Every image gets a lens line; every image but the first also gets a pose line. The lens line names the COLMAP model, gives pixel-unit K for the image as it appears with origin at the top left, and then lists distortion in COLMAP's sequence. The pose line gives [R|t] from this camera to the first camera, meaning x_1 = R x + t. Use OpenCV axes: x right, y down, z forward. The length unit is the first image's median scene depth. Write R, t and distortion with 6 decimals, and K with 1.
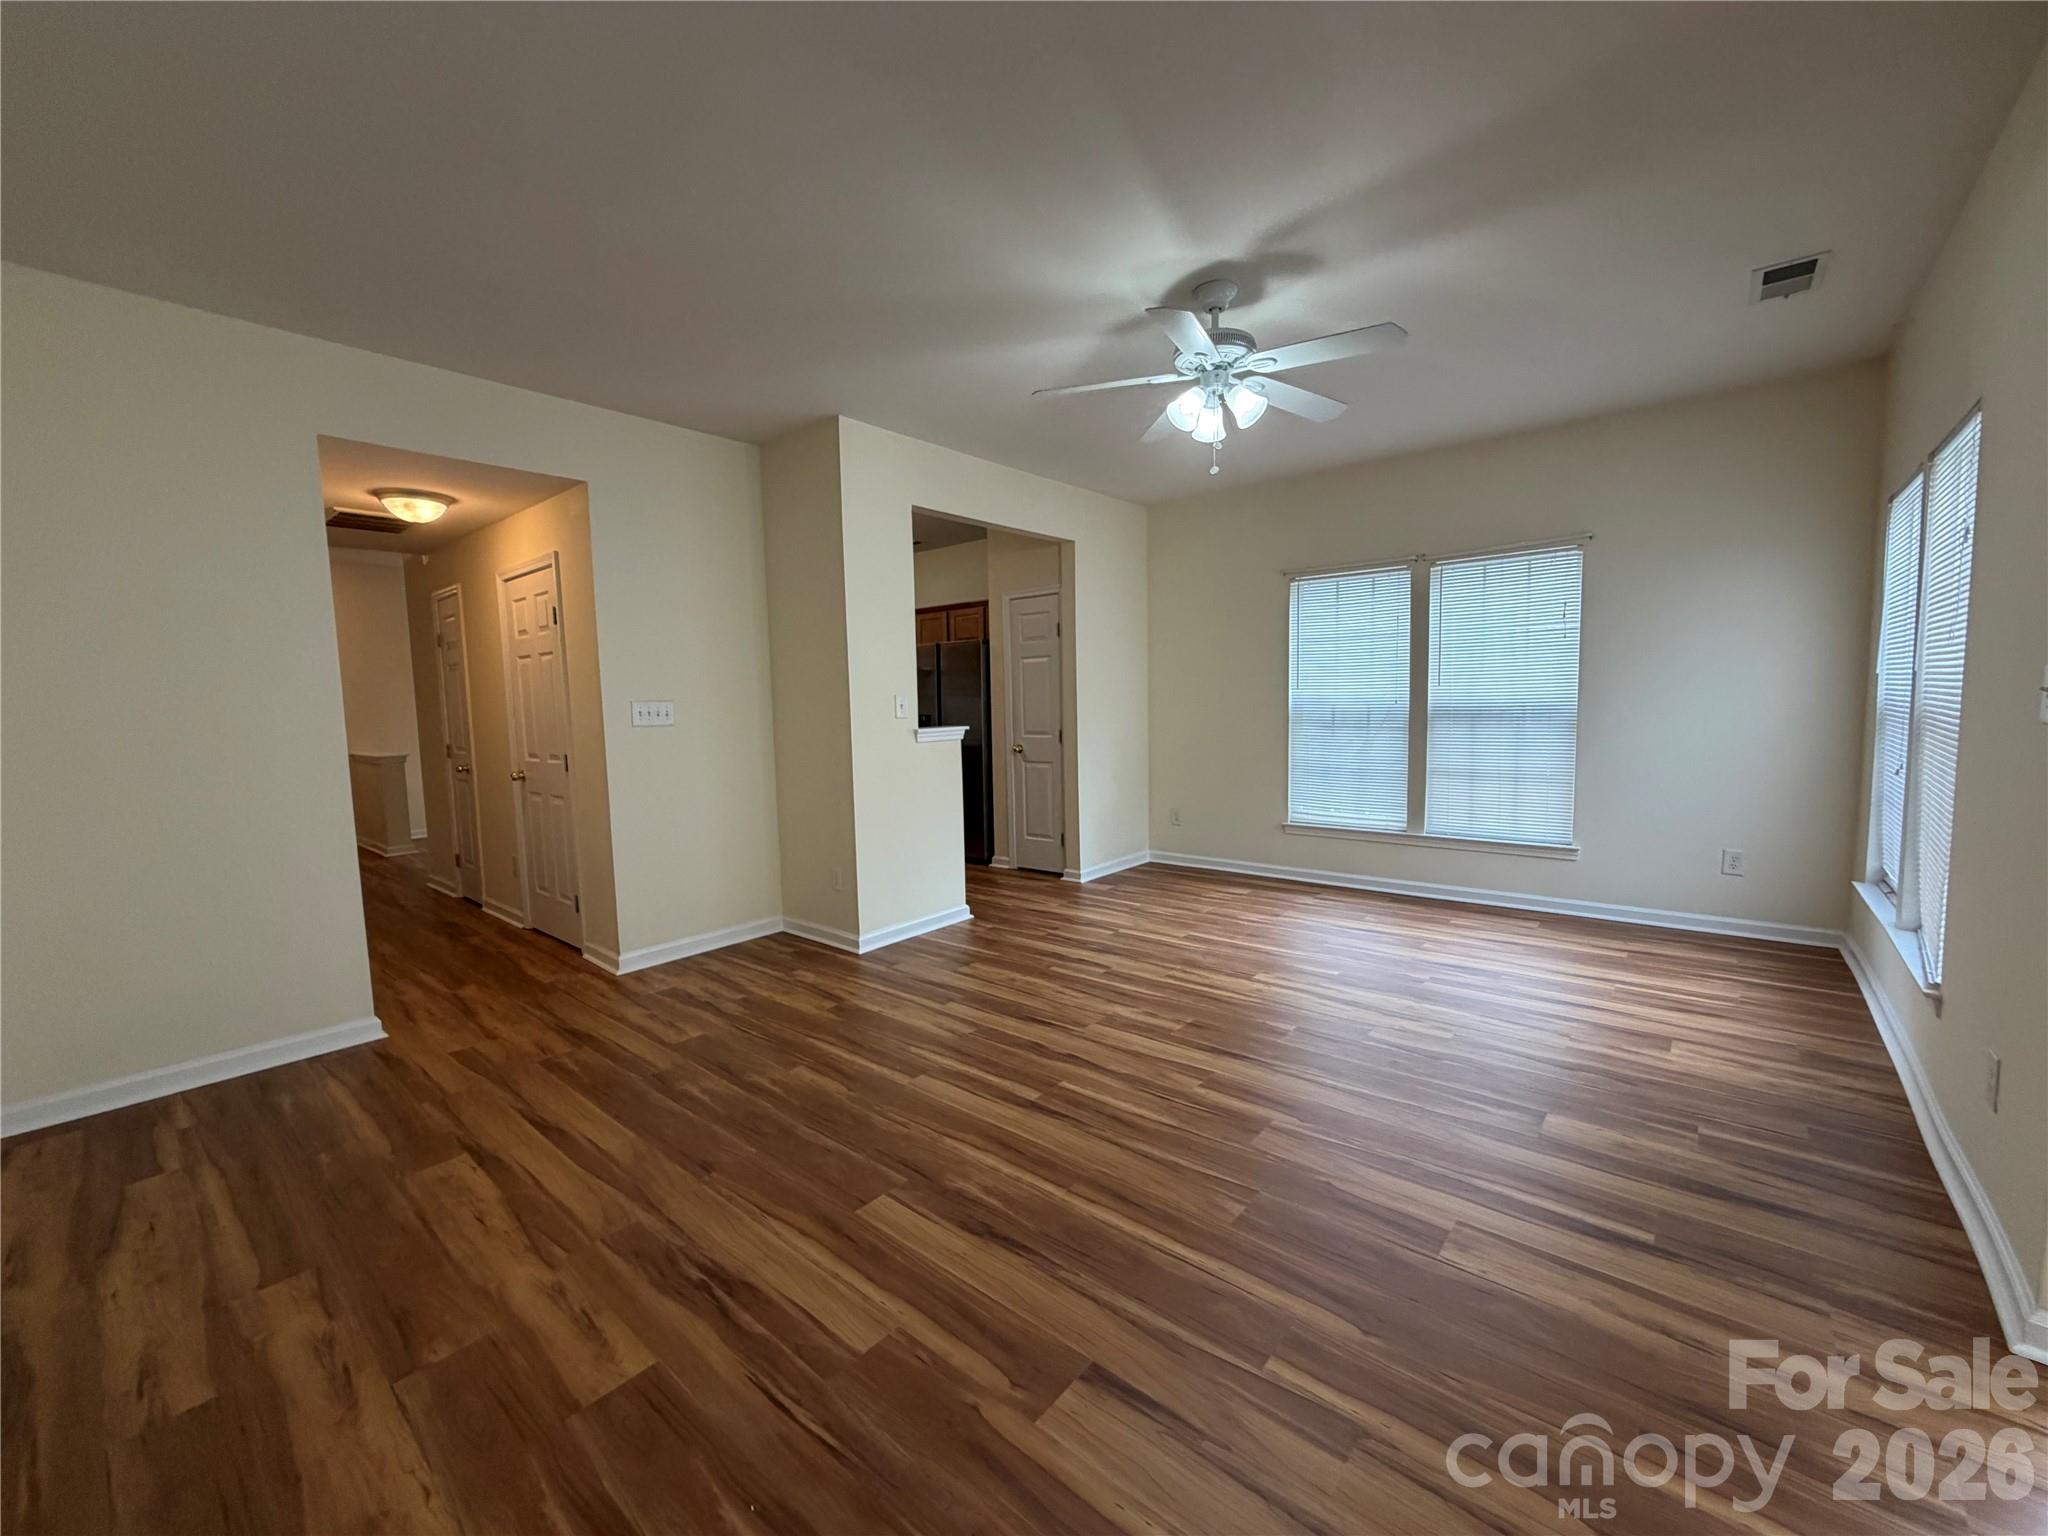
lens RADIAL K [[822.5, 0, 1025.6], [0, 822.5, 772.6], [0, 0, 1]] dist [0.000353, 0.000297]
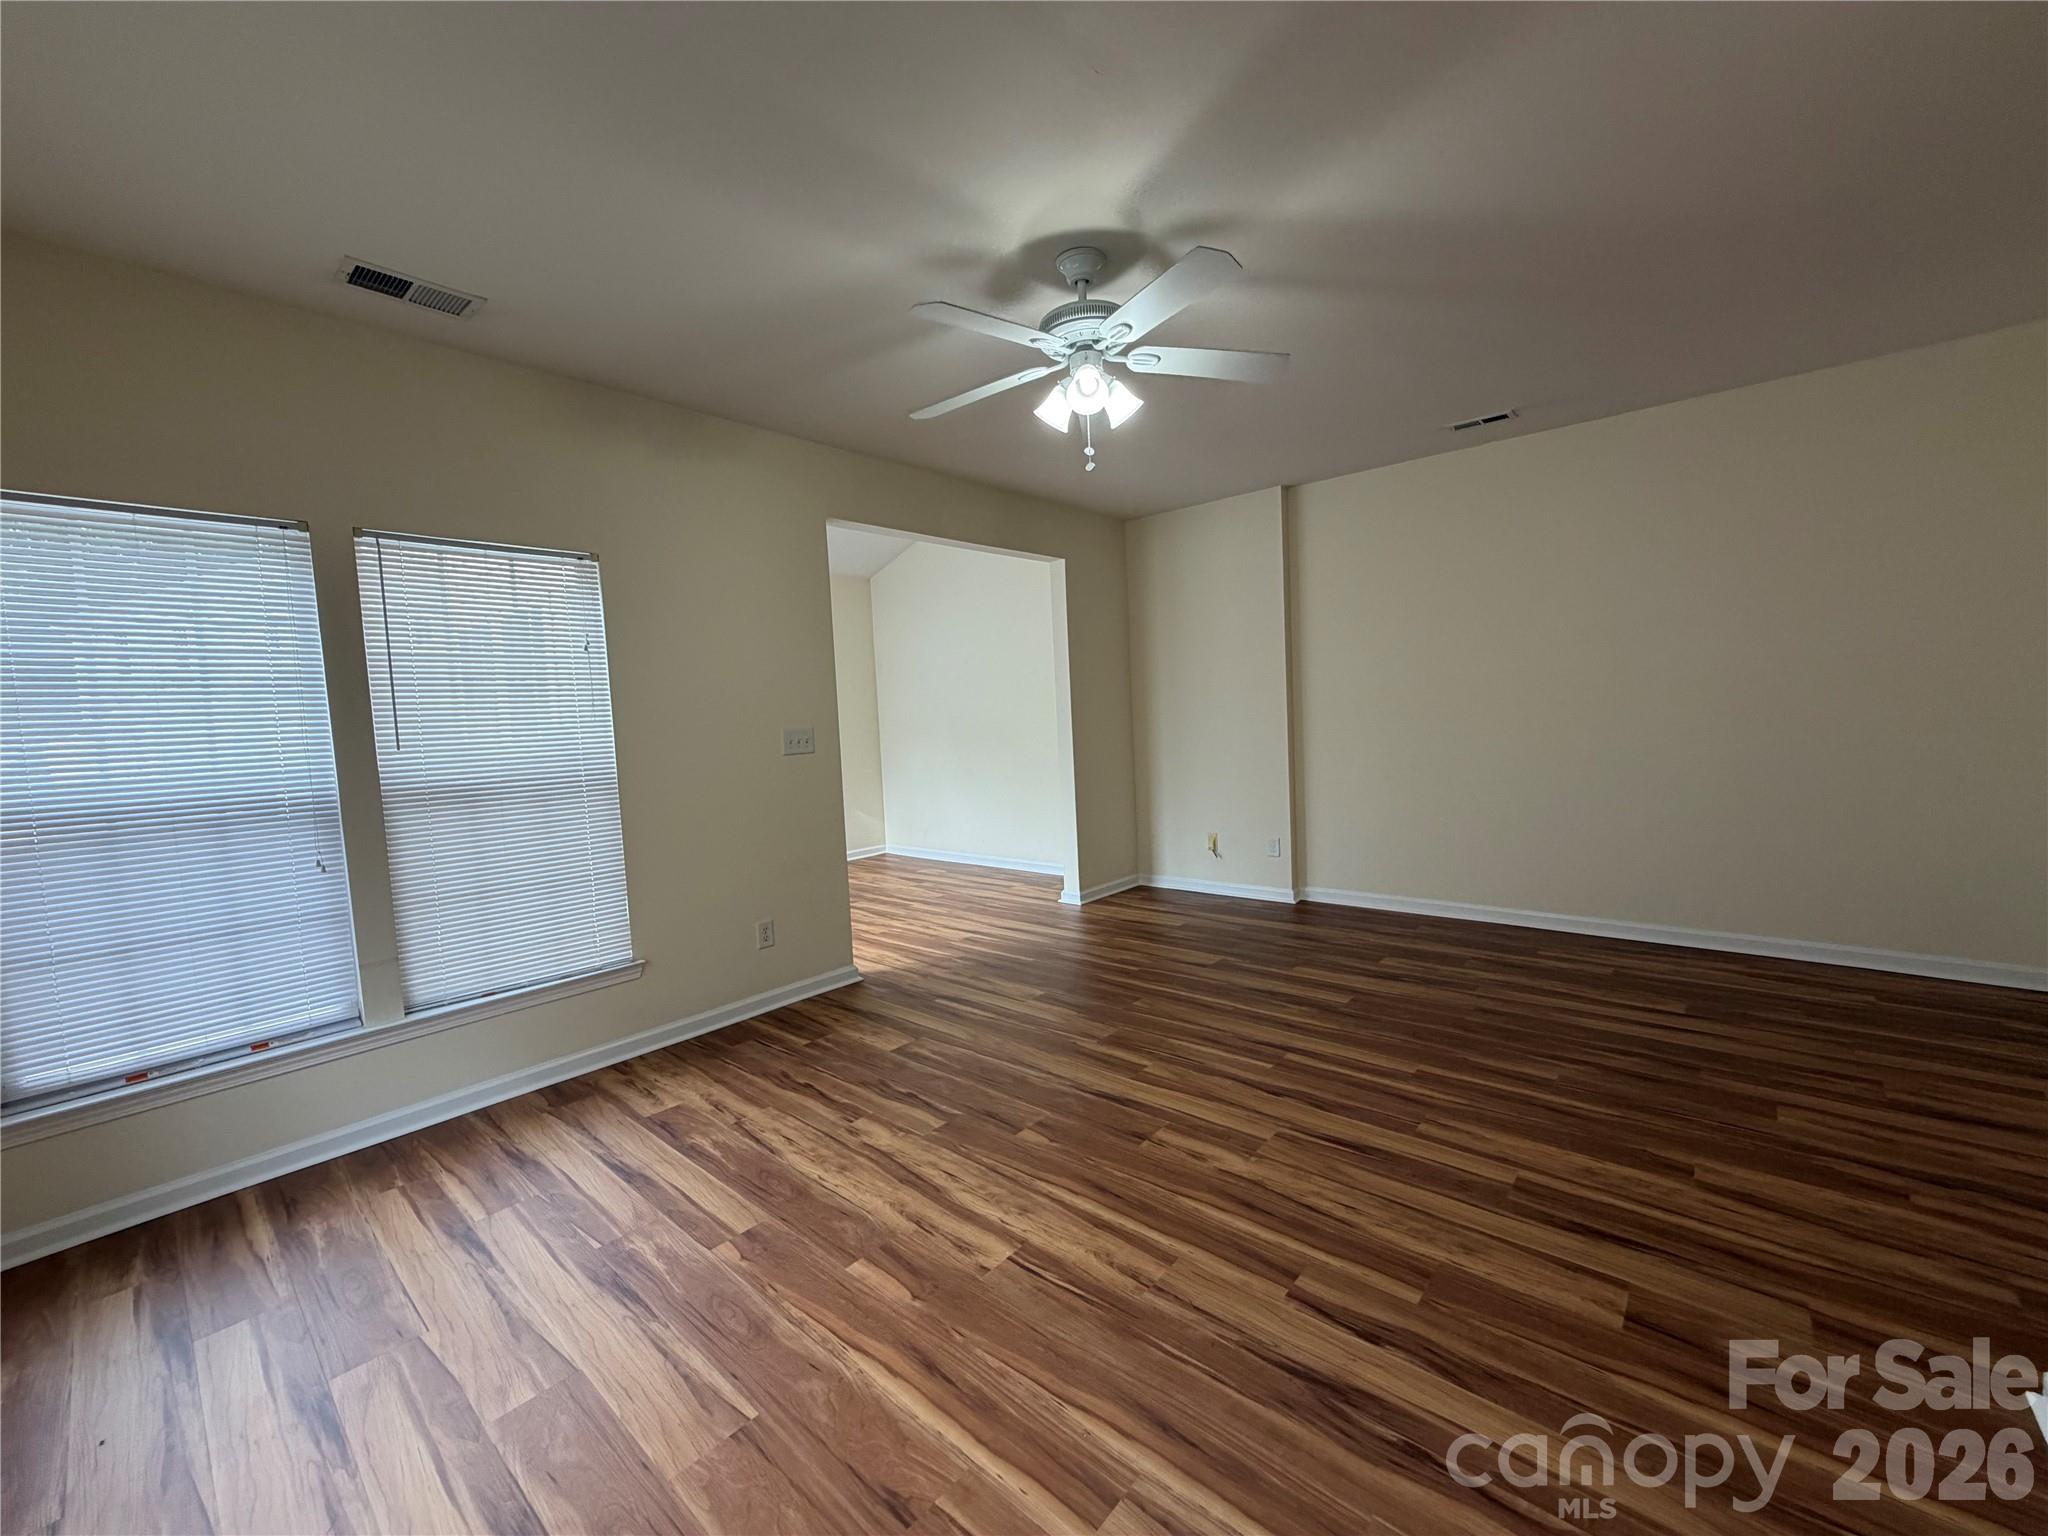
lens RADIAL K [[822.5, 0, 1028.5], [0, 822.5, 763.8], [0, 0, 1]] dist [0.000353, 0.000297]
pose [[-0.997428, 0.069405, 0.017880, 0.280071], [0.071348, 0.985191, 0.155913, -0.186306], [-0.006794, 0.156788, -0.987609, 1.773591]]
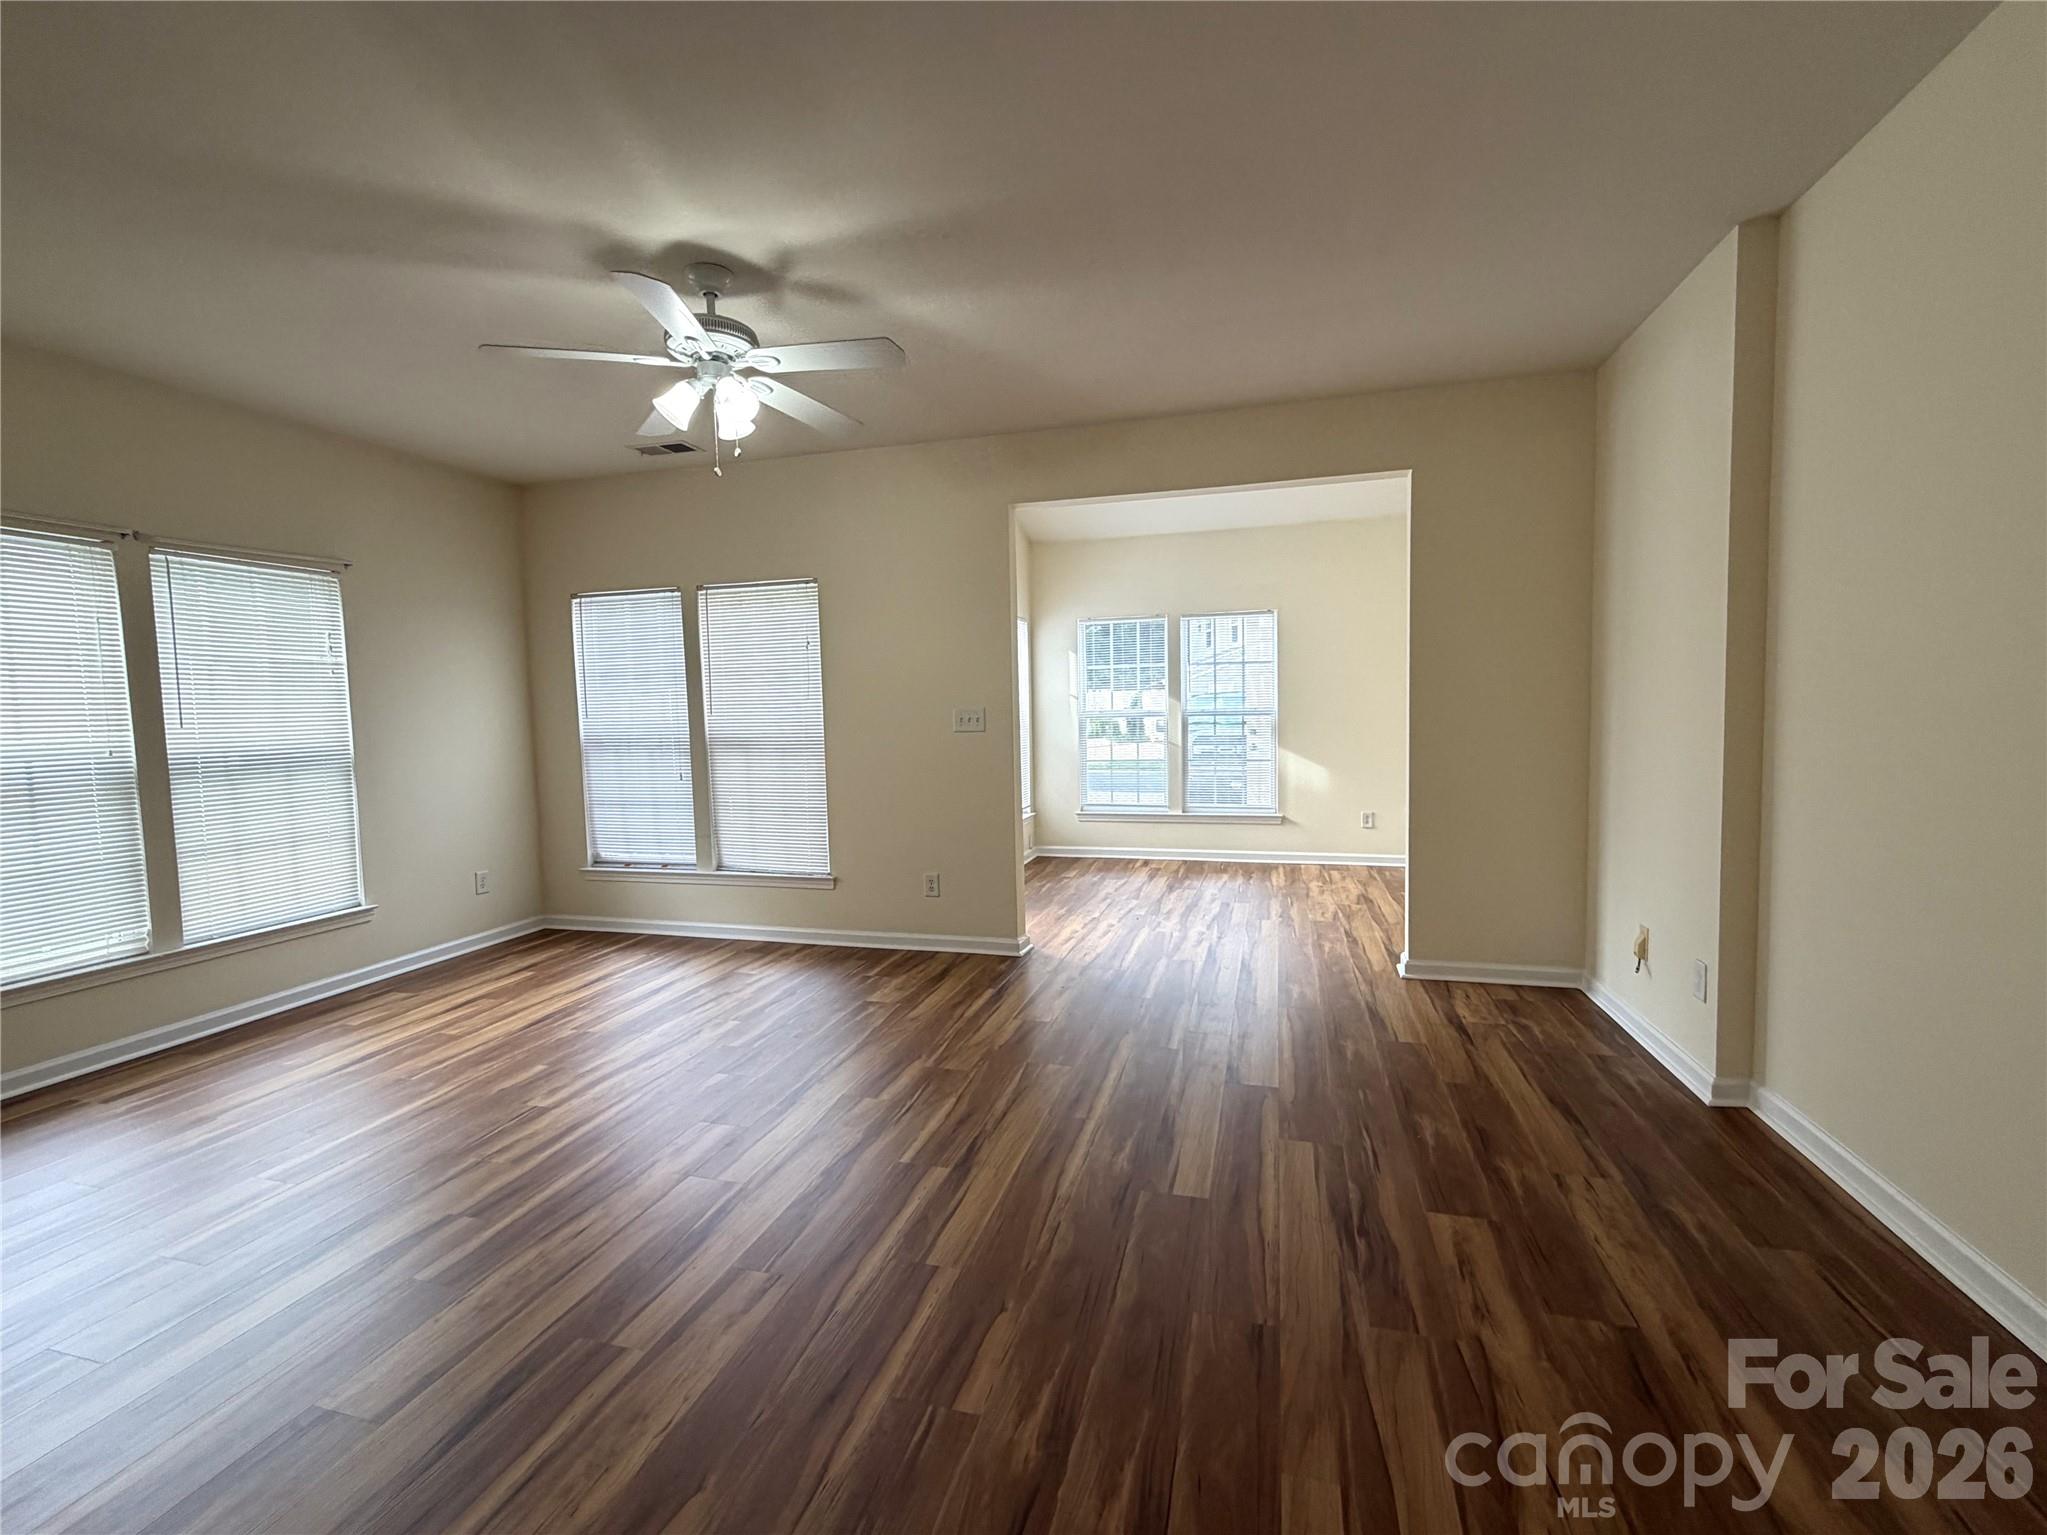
lens RADIAL K [[884.5, 0, 1025.0], [0, 884.5, 772.0], [0, 0, 1]] dist [-0.000695, 0.000155]
pose [[-0.419053, -0.032826, 0.907368, -0.738820], [0.115248, 0.989340, 0.089017, -0.085144], [-0.900618, 0.141875, -0.410803, 1.061510]]
